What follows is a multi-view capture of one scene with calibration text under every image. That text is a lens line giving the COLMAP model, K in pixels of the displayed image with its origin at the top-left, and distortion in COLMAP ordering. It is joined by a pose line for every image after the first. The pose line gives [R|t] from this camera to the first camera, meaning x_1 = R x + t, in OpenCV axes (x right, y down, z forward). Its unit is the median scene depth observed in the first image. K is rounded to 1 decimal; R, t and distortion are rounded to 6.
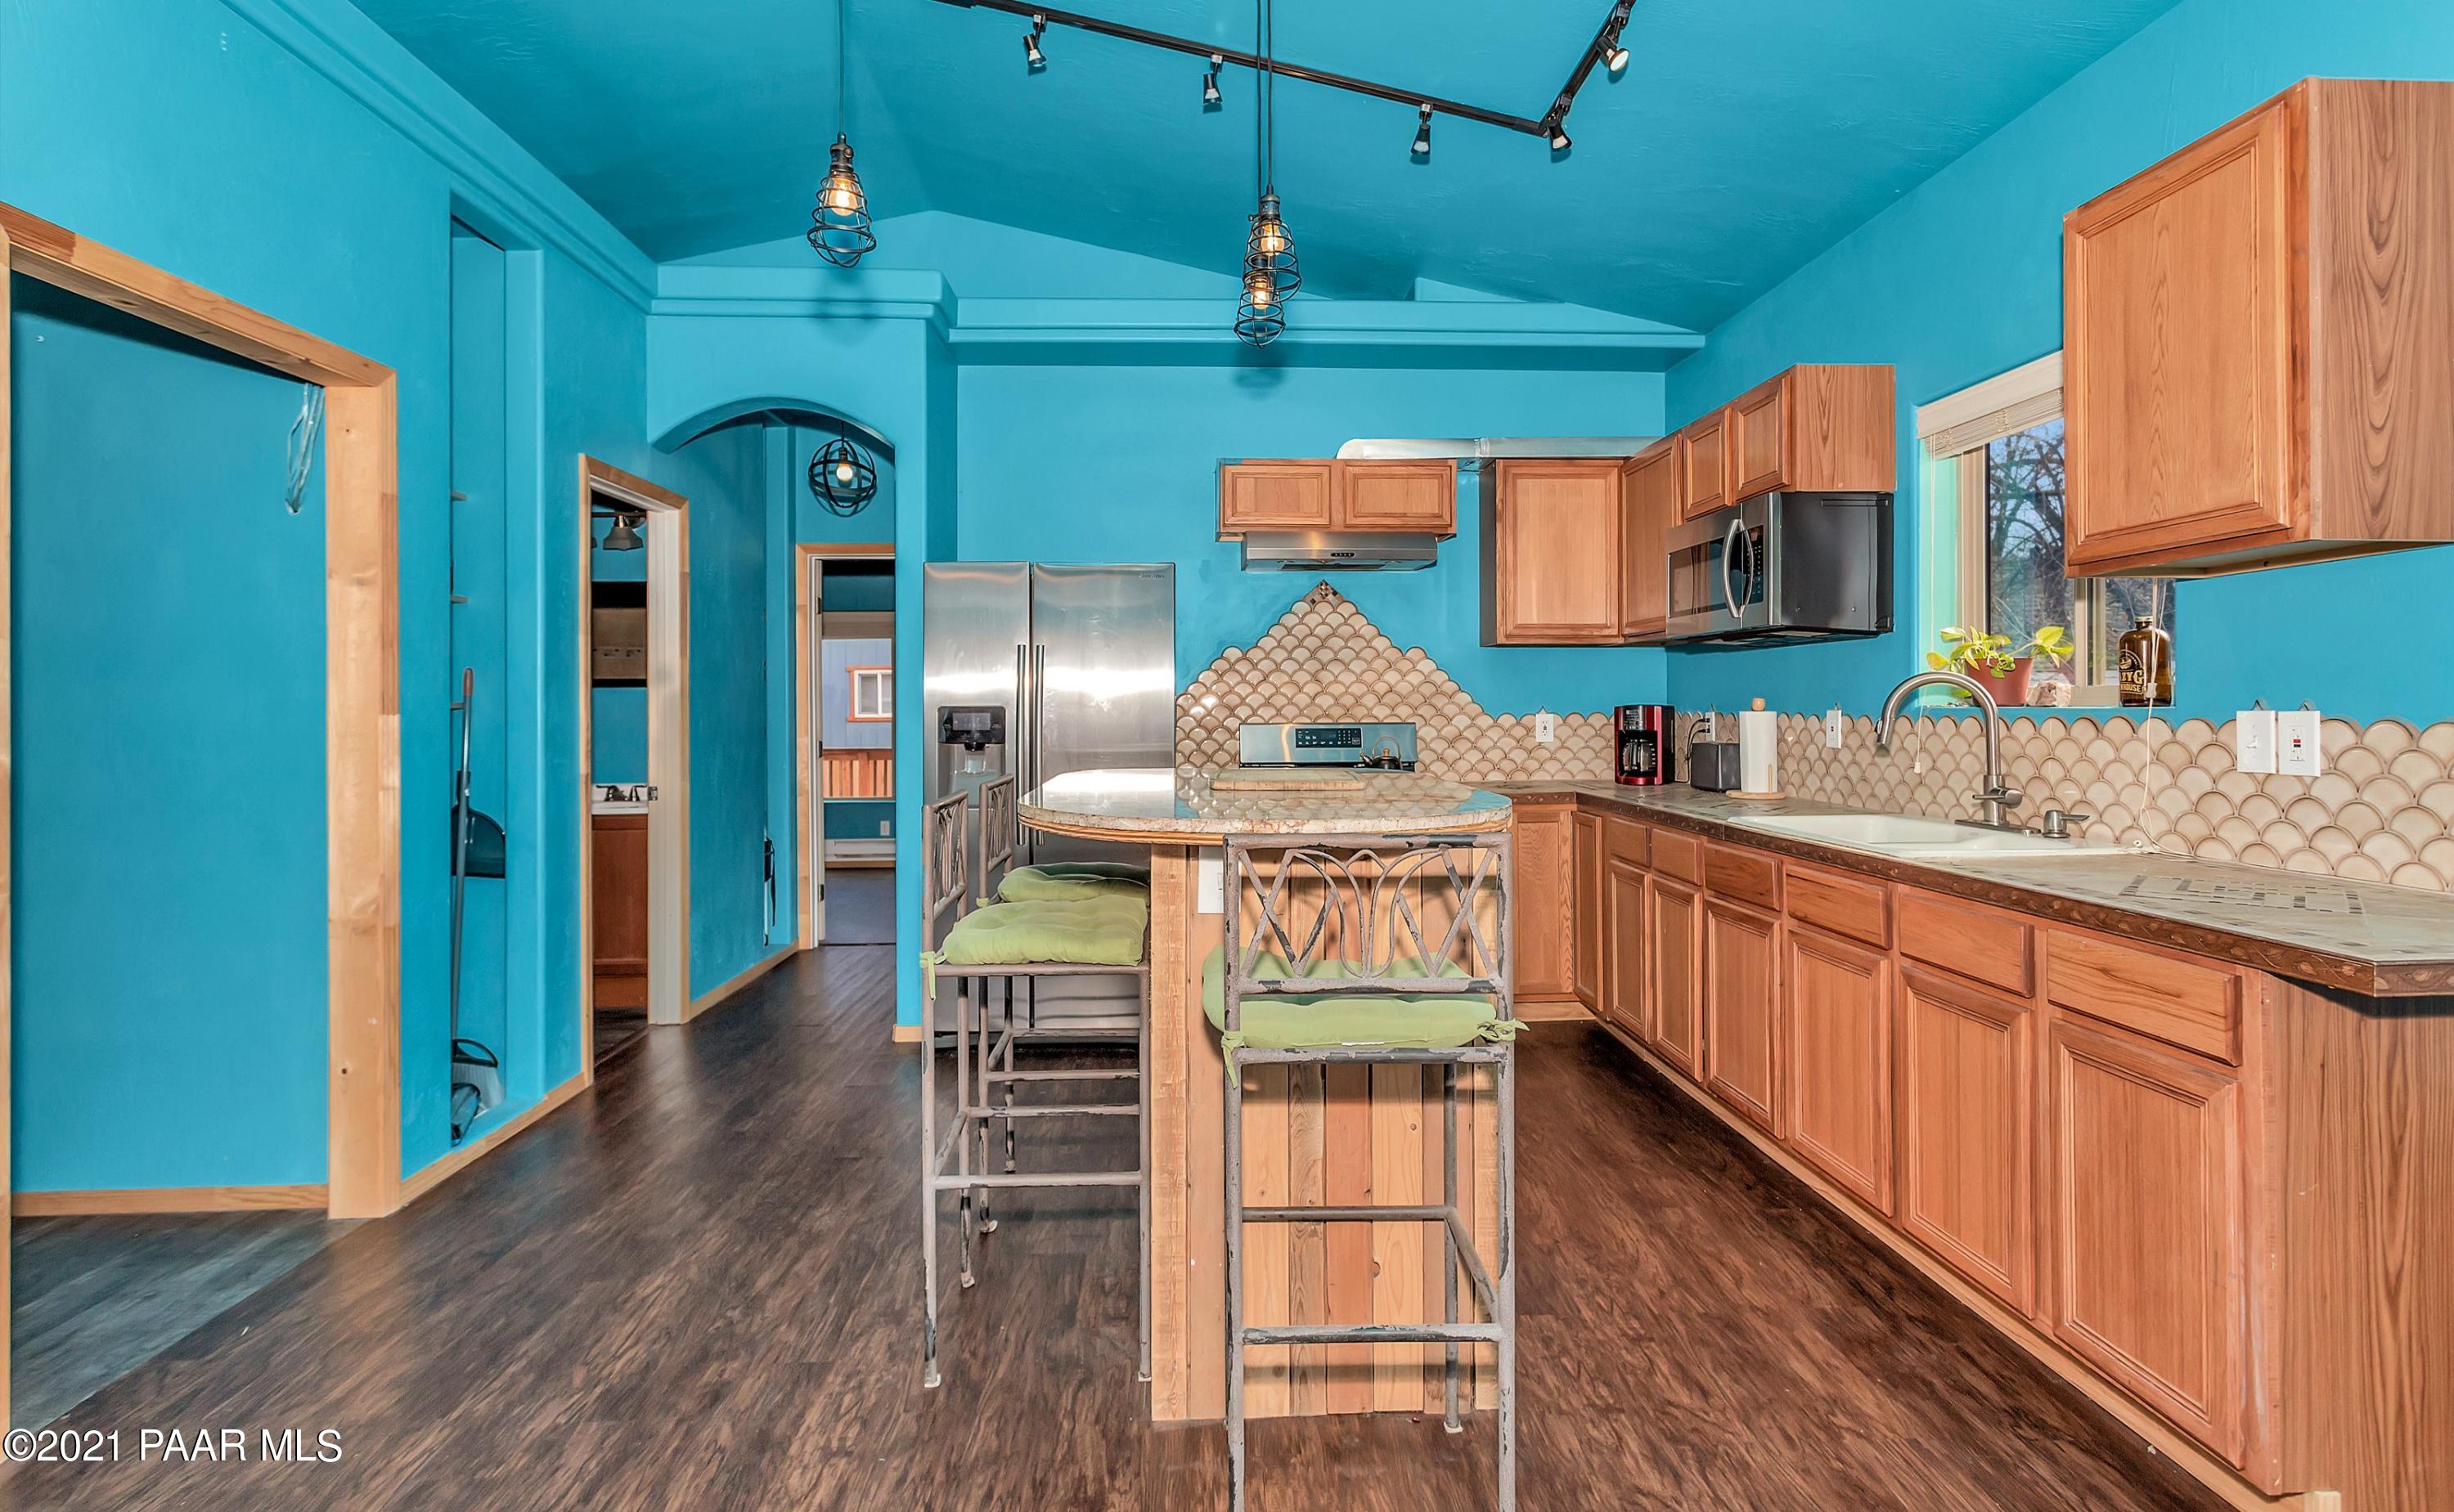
lens RADIAL K [[1159.7, 0, 1227.1], [0, 1159.7, 720.3], [0, 0, 1]] dist [0.002774, -0.000795]
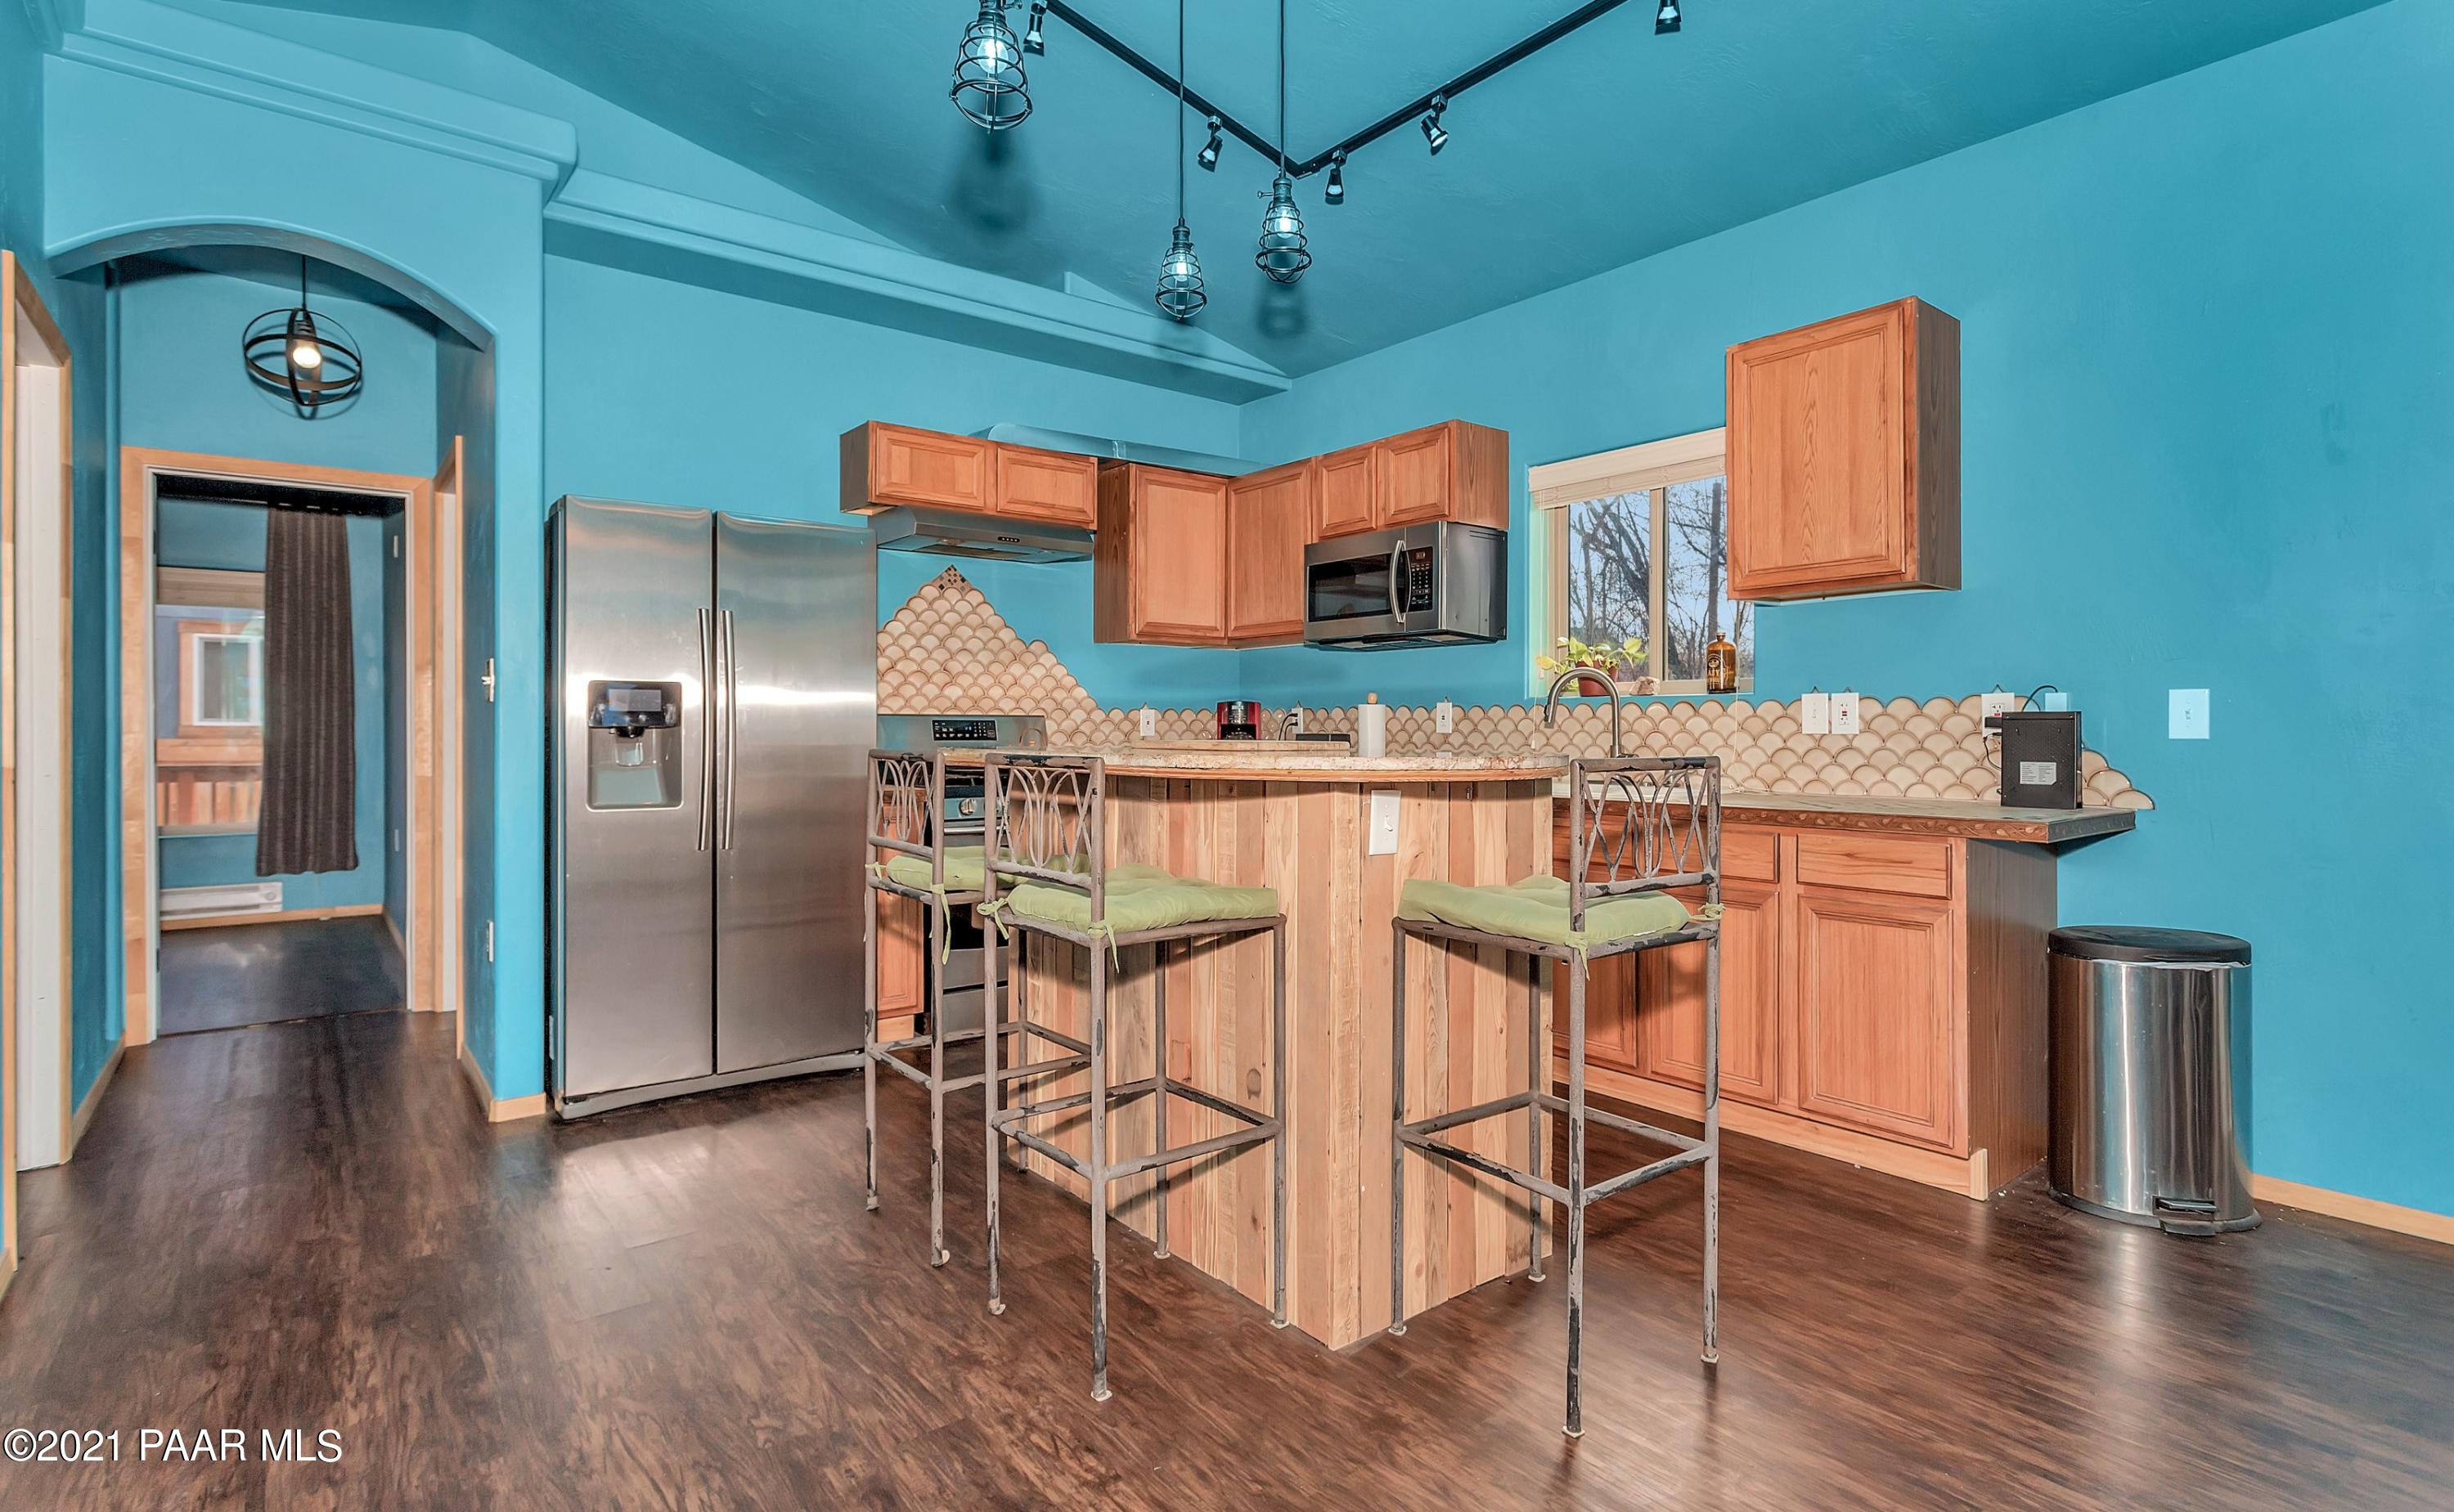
lens RADIAL K [[1179.2, 0, 1221.5], [0, 1179.2, 745.8], [0, 0, 1]] dist [0.002745, 0.000528]
pose [[0.814534, -0.001917, 0.580113, -0.545609], [0.000907, 0.999998, 0.002032, 0.047073], [-0.580115, -0.001129, 0.814533, 0.149494]]
